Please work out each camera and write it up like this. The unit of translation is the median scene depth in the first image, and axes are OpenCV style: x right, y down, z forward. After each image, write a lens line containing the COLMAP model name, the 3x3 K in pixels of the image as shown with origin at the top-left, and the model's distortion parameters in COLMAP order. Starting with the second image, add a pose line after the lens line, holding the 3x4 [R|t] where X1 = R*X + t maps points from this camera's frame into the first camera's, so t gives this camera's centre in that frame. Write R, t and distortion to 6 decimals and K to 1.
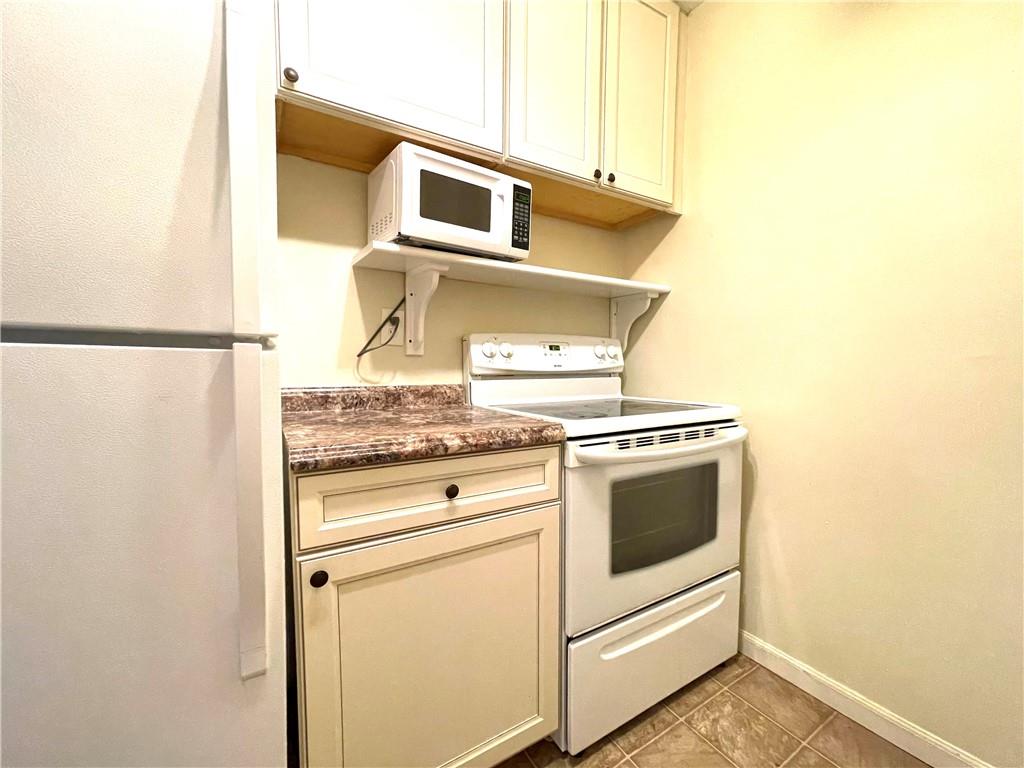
lens RADIAL K [[413.4, 0, 516.2], [0, 413.4, 390.9], [0, 0, 1]] dist [0.000229, -0.000012]
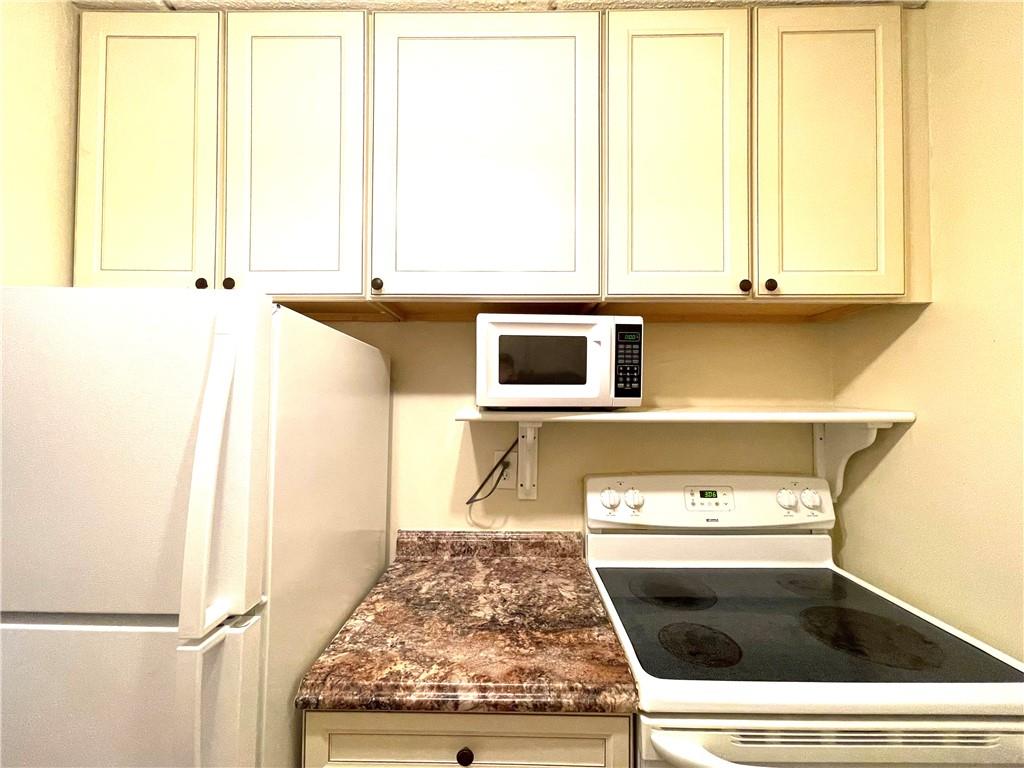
lens RADIAL K [[413.4, 0, 517.7], [0, 413.4, 386.5], [0, 0, 1]] dist [0.000229, -0.000012]
pose [[0.847650, -0.012477, -0.530409, 0.250521], [-0.035773, 0.996104, -0.080601, -0.283489], [0.529349, 0.087296, 0.843901, 0.191157]]
